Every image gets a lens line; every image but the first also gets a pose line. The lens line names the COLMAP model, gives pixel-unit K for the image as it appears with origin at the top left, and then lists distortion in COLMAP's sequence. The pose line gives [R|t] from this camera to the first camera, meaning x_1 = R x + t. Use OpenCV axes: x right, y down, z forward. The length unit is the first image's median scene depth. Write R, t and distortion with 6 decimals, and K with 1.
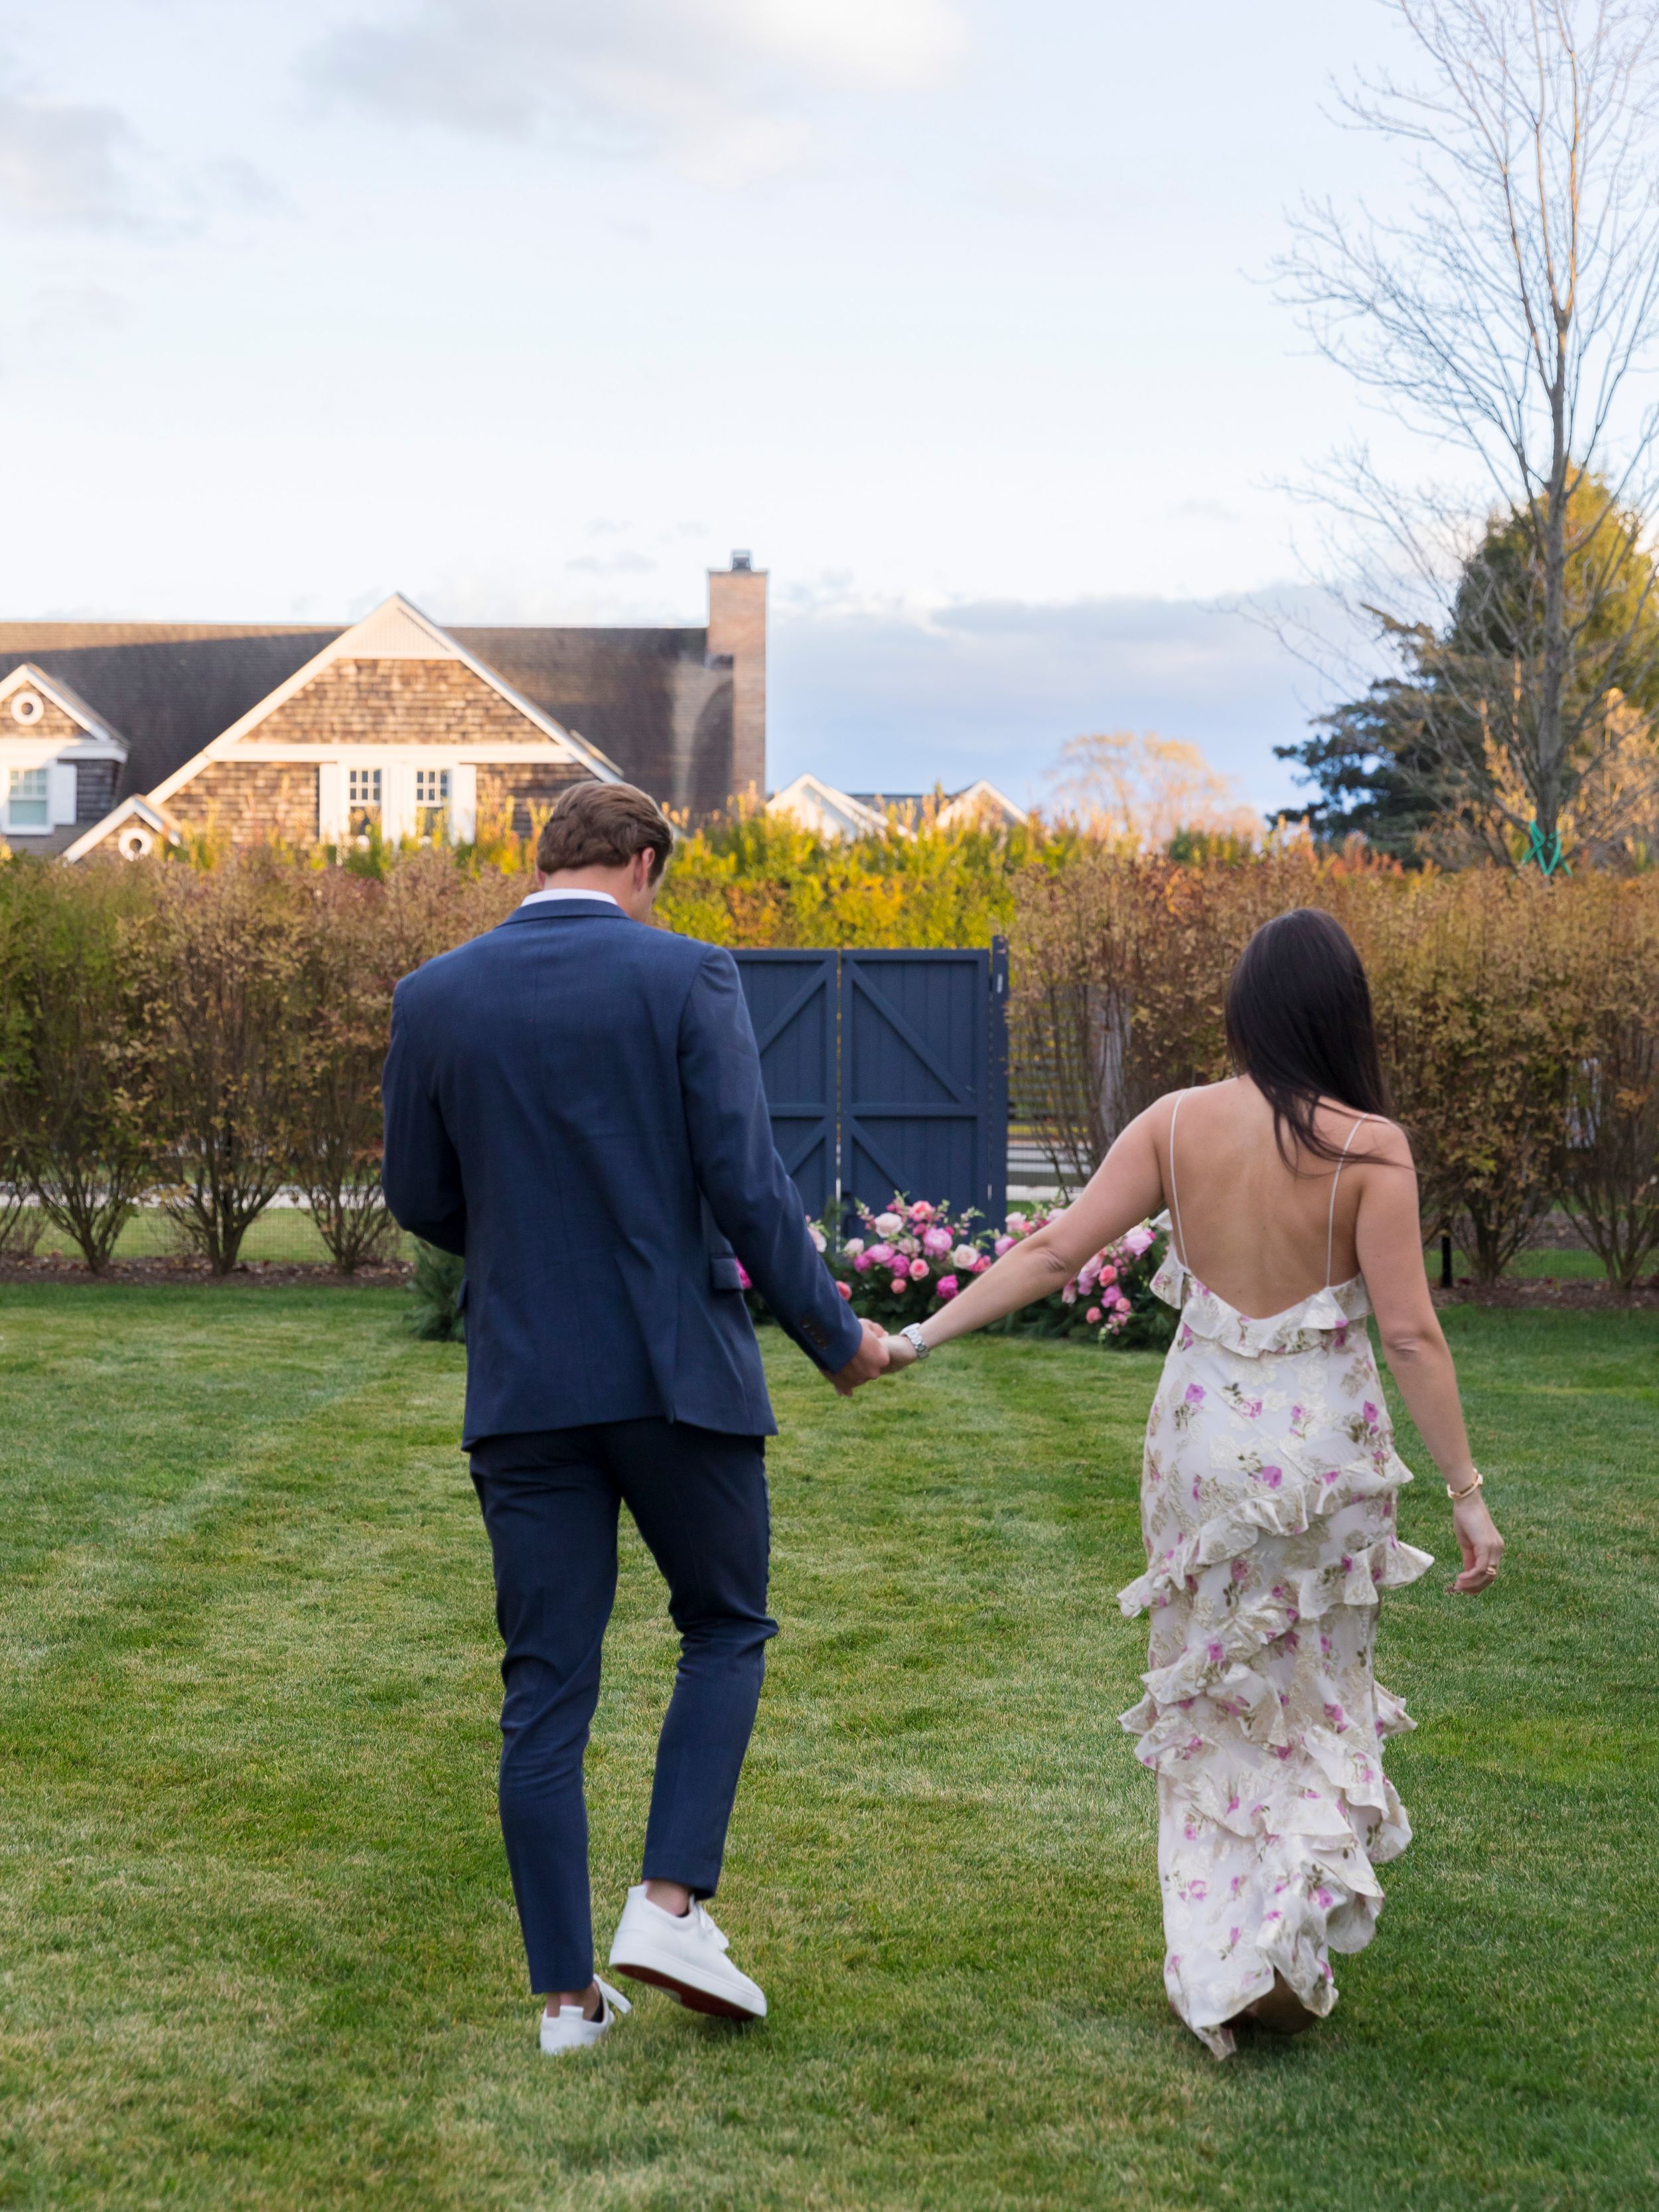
lens RADIAL K [[3926.3, 0, 829.5], [0, 3926.3, 1106.0], [0, 0, 1]] dist [-0.051896, -0.028649]
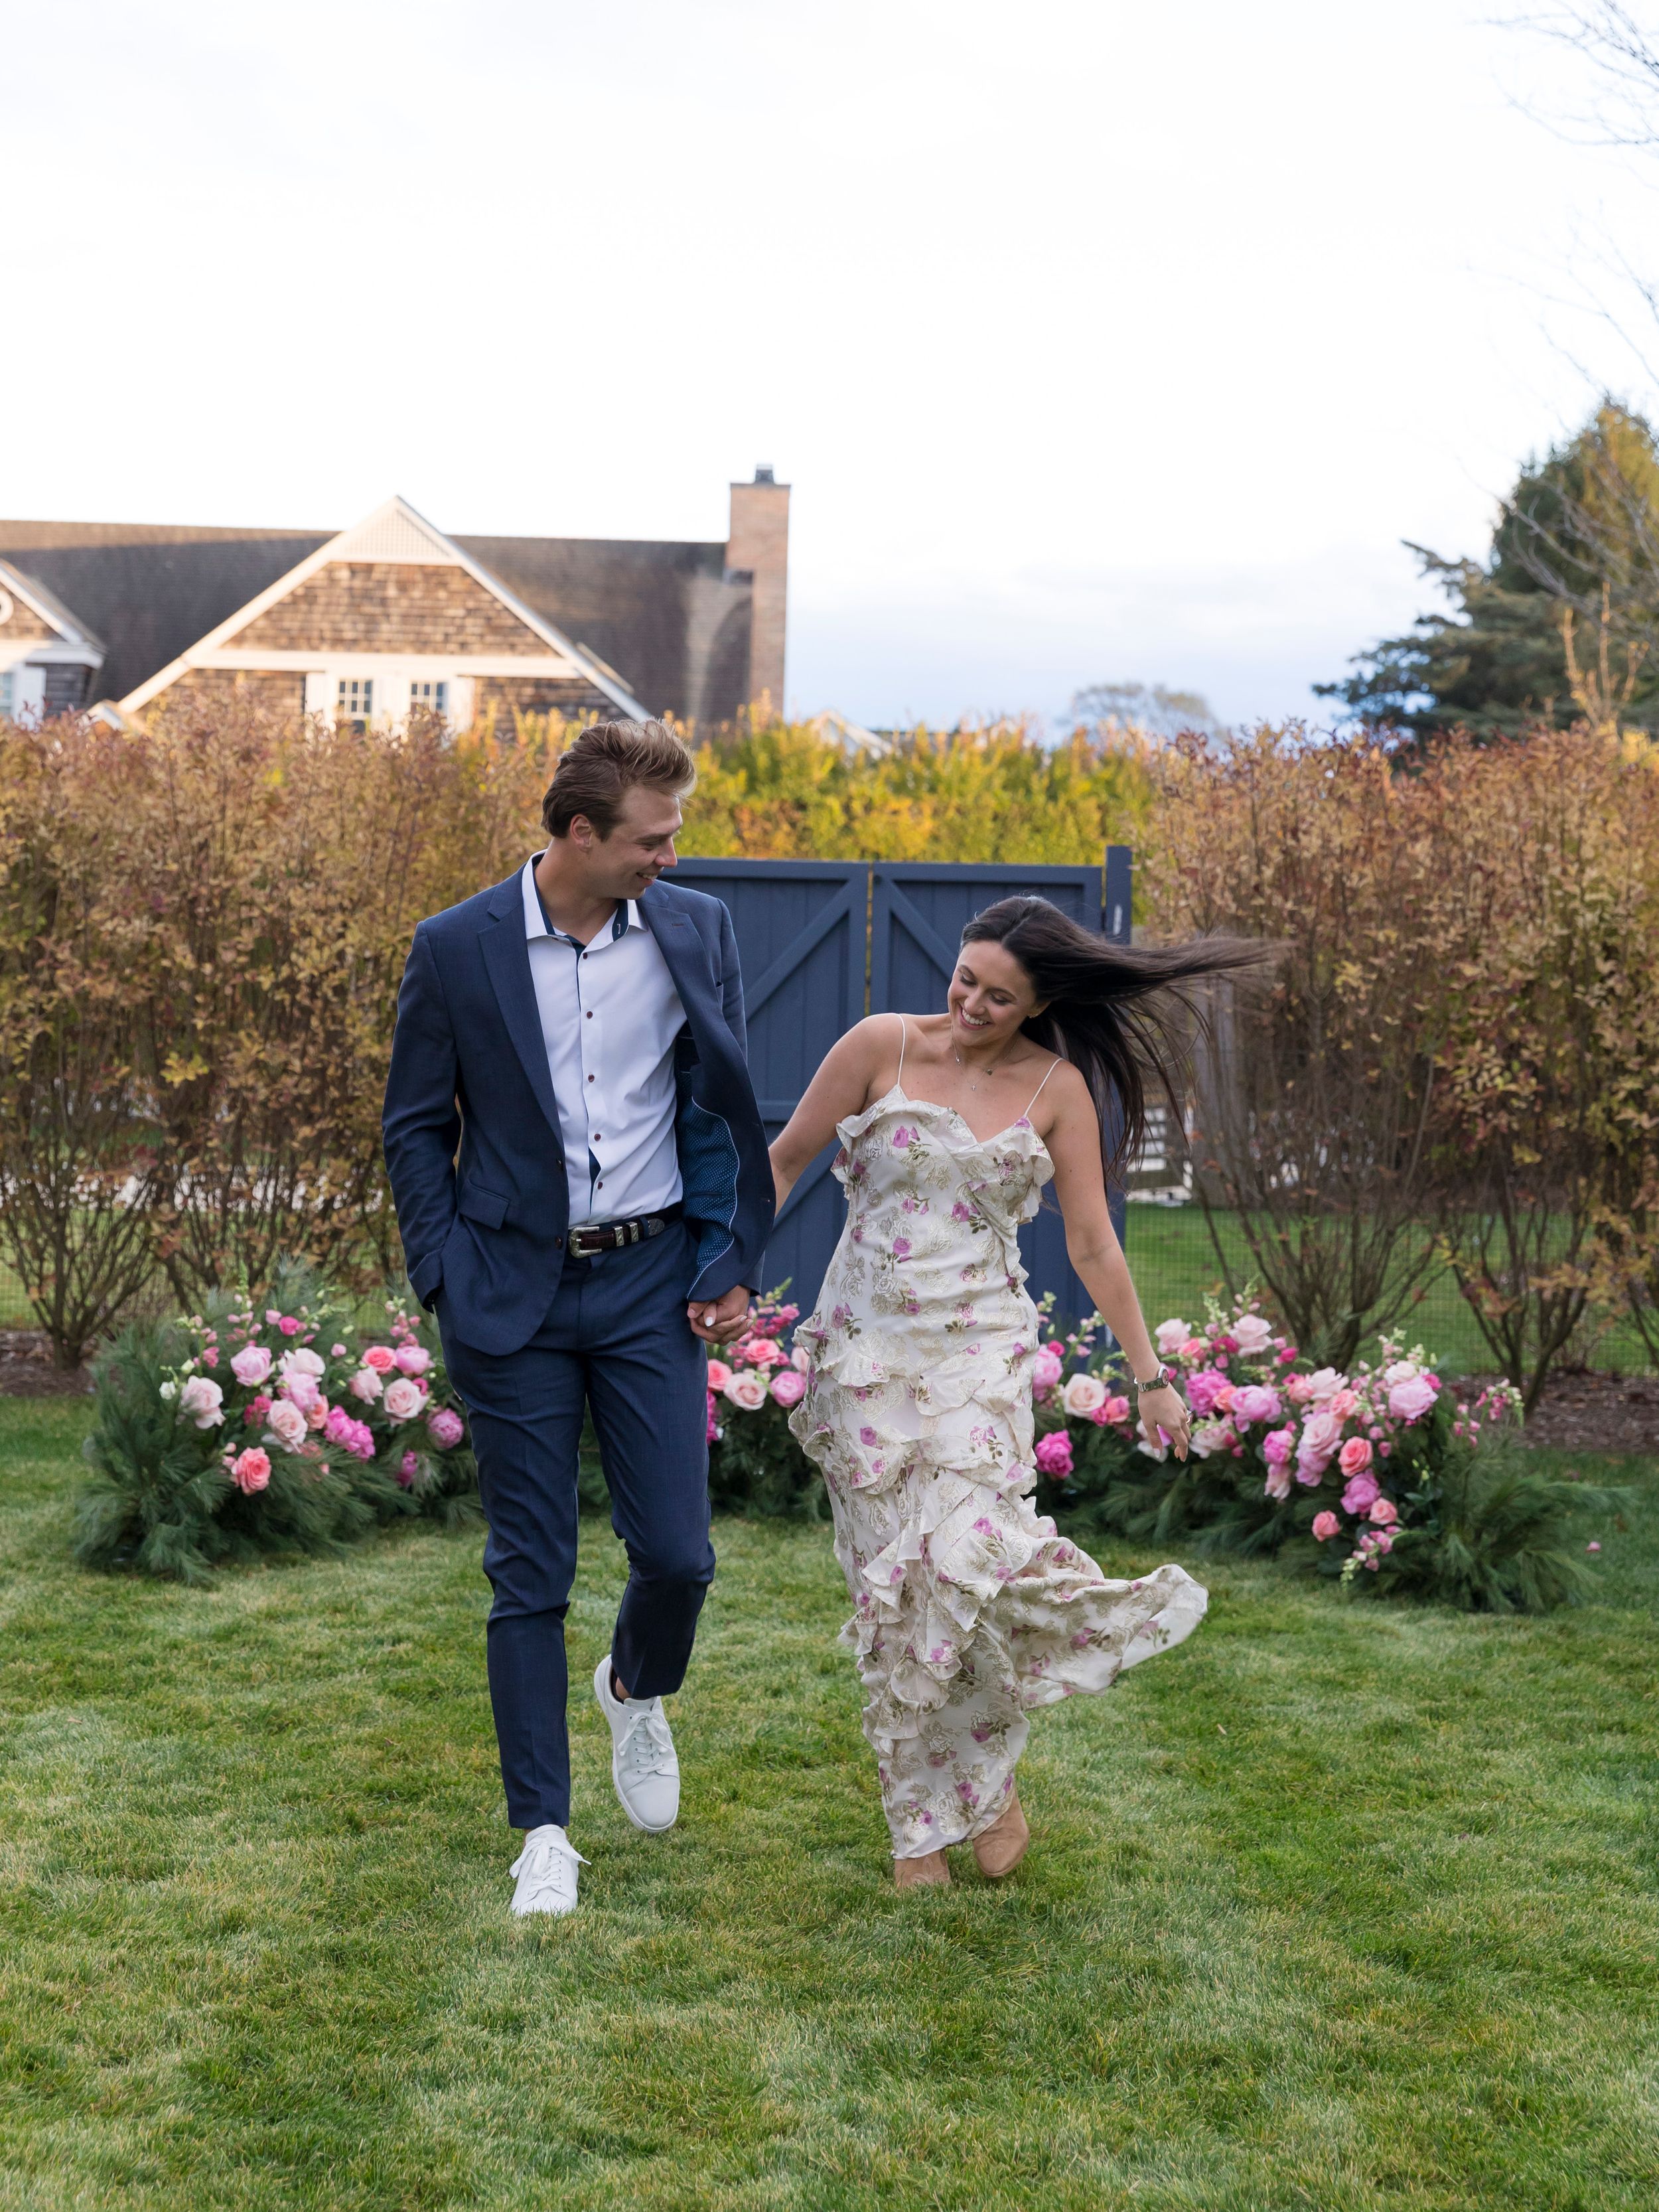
lens RADIAL K [[3591.1, 0, 820.6], [0, 3591.1, 1009.0], [0, 0, 1]] dist [-0.024281, -0.193636]
pose [[0.999780, 0.019868, -0.006724, -0.000424], [-0.019910, 0.999781, -0.006368, -0.004263], [0.006596, 0.006501, 0.999957, 0.146819]]
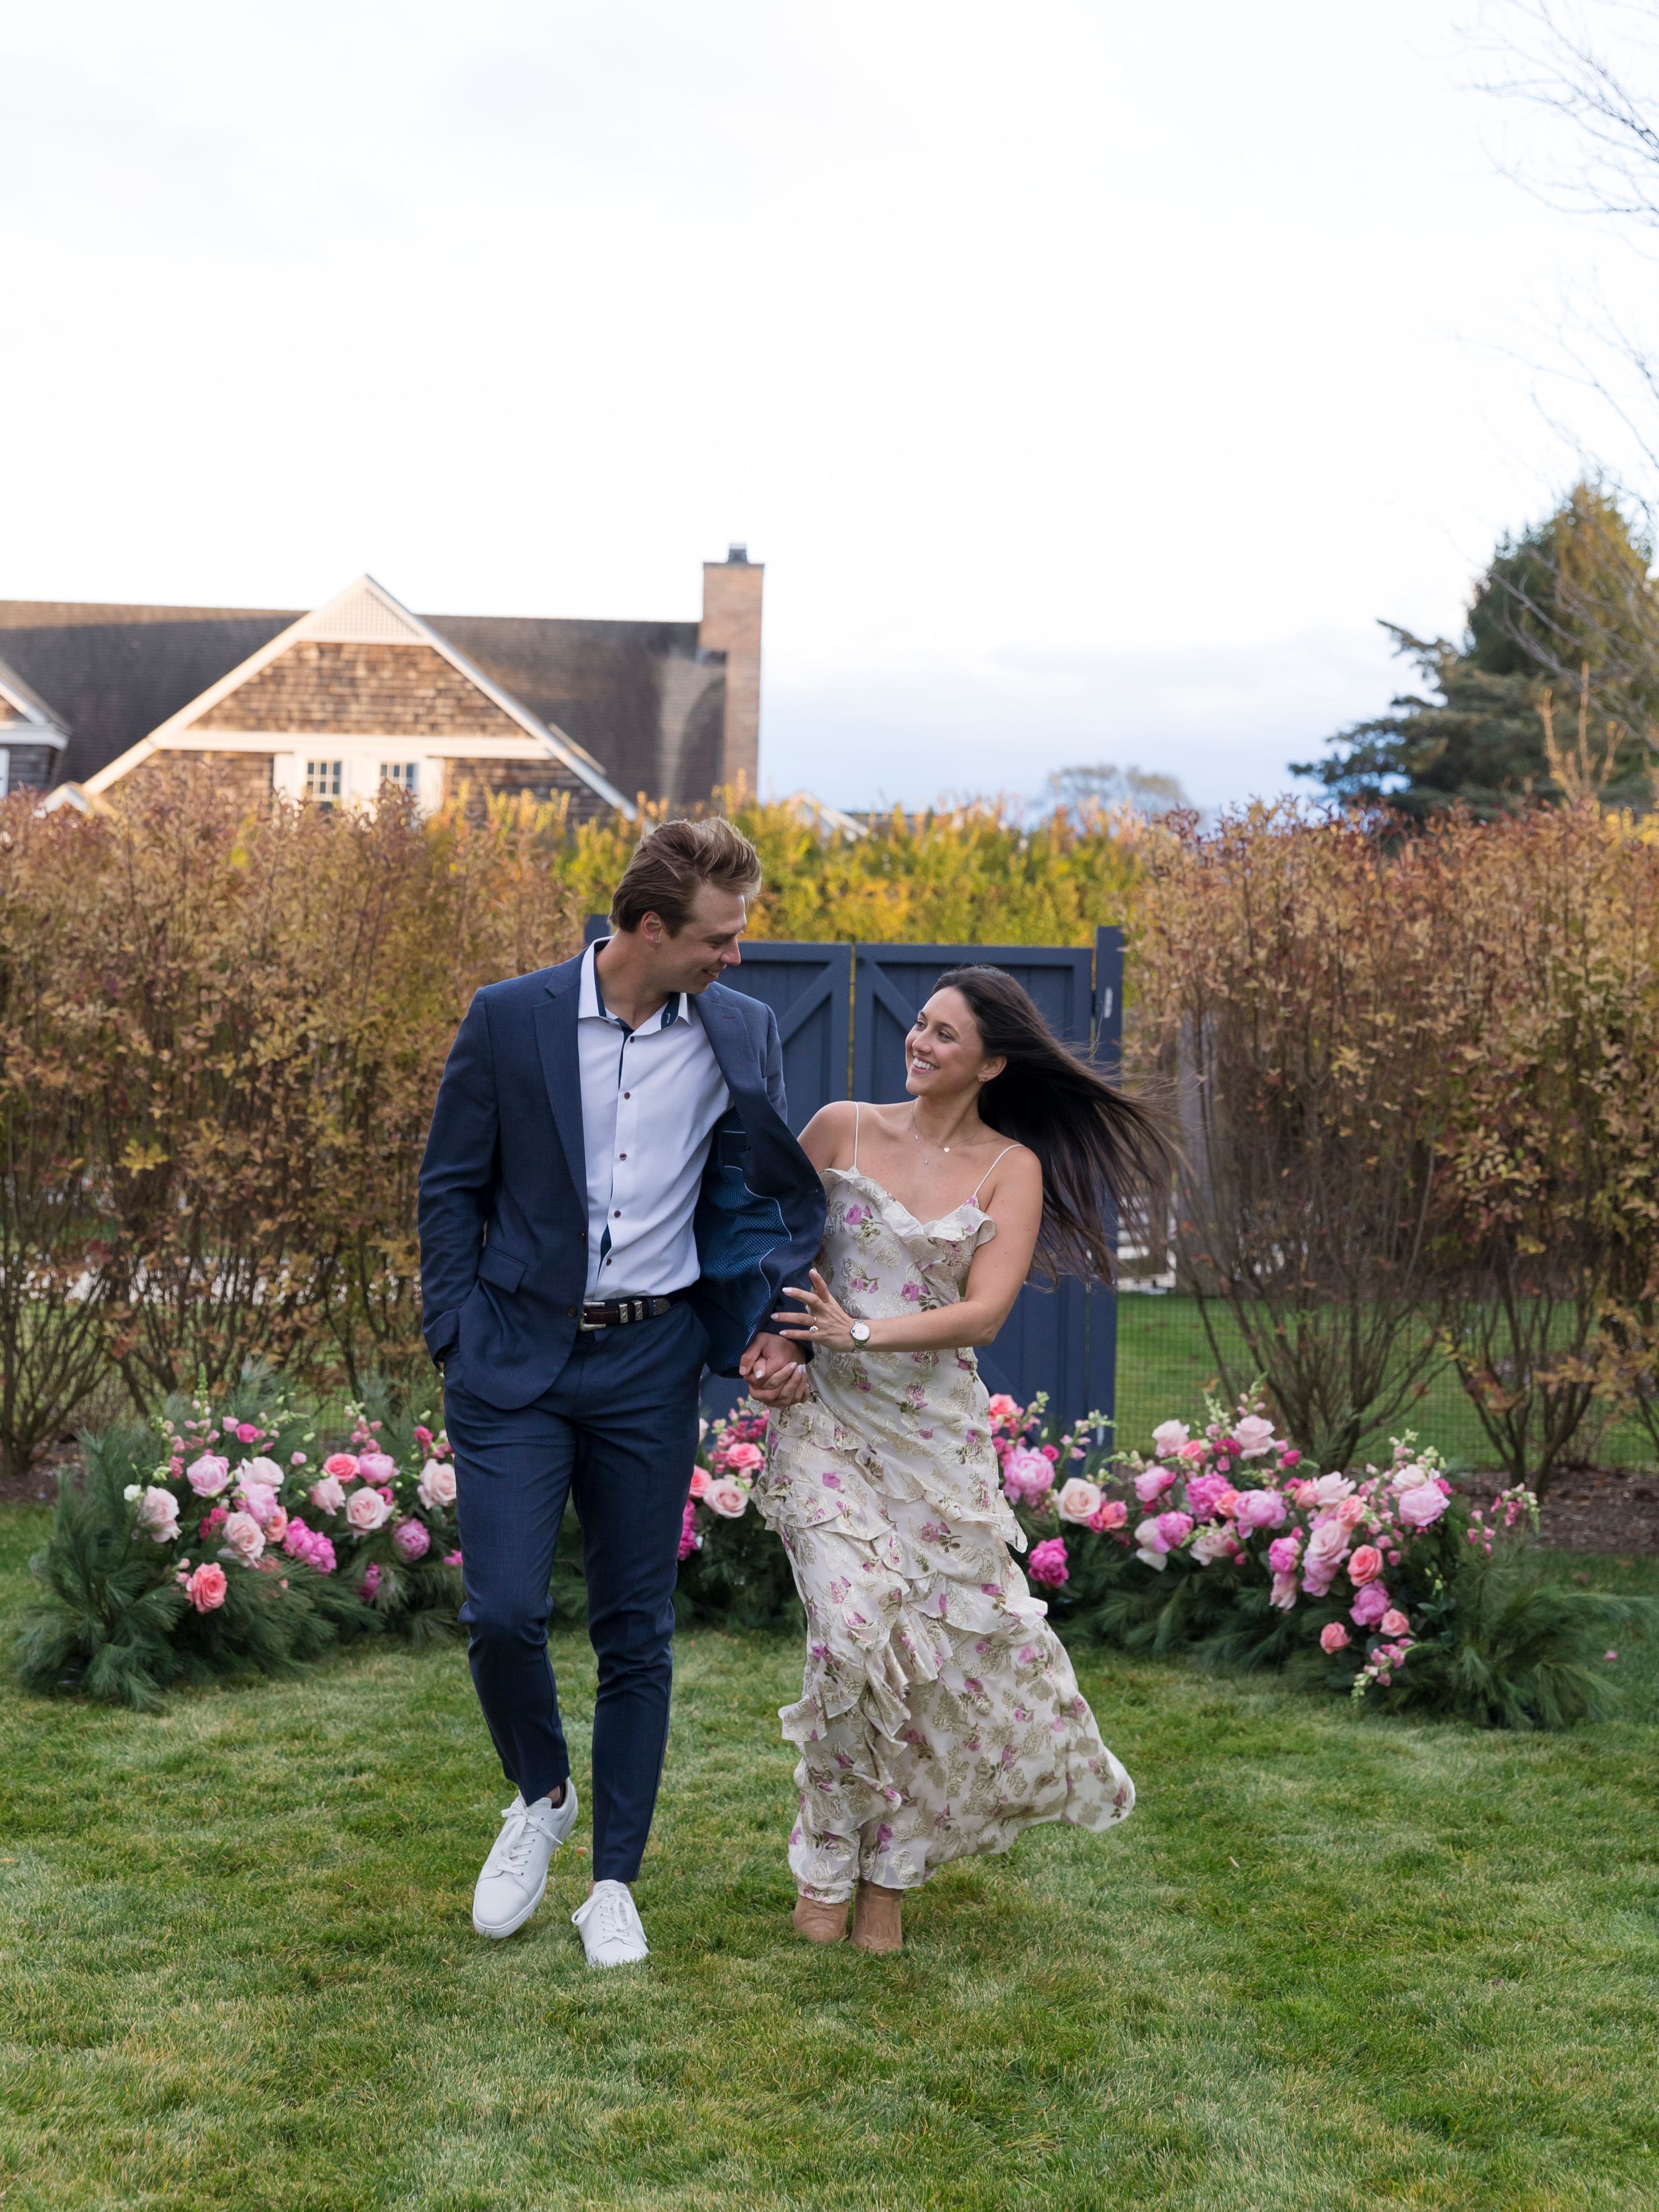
lens RADIAL K [[3594.8, 0, 861.3], [0, 3594.8, 1067.8], [0, 0, 1]] dist [-0.008435, -0.194684]
pose [[0.999771, 0.017737, 0.012001, -0.000899], [-0.017577, 0.999757, -0.013334, -0.004545], [-0.012235, 0.013120, 0.999839, 0.153408]]
